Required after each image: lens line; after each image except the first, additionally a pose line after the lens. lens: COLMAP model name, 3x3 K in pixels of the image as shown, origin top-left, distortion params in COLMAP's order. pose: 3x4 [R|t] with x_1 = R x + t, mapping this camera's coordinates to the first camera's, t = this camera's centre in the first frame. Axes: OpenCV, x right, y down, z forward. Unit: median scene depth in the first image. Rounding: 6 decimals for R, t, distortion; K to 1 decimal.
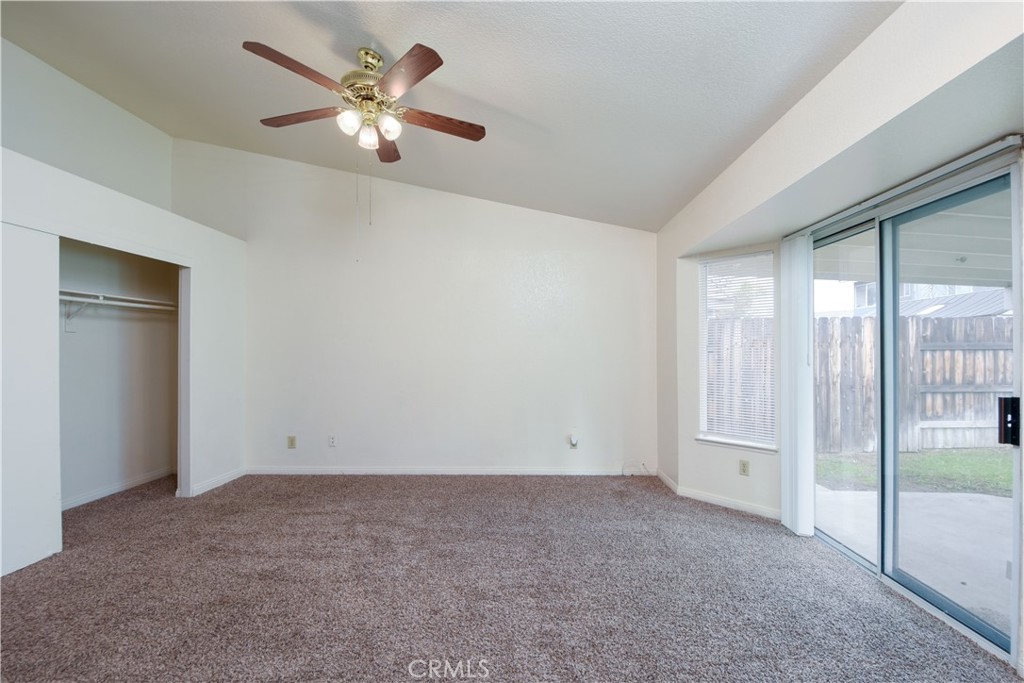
lens RADIAL K [[450.3, 0, 524.8], [0, 450.3, 350.9], [0, 0, 1]] dist [0.025641, -0.022669]
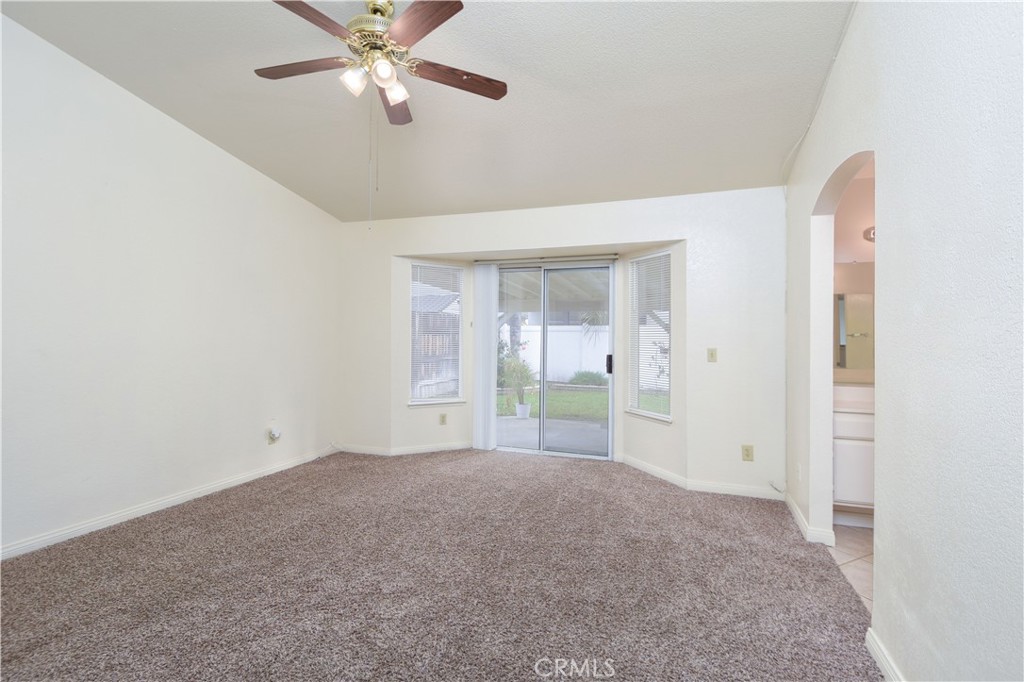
lens RADIAL K [[458.9, 0, 539.1], [0, 458.9, 336.7], [0, 0, 1]] dist [-0.000752, -0.000214]
pose [[0.297628, 0.001807, 0.954680, -0.450459], [-0.011658, 0.999931, 0.001741, -0.000197], [-0.954611, -0.011647, 0.297629, 0.178314]]
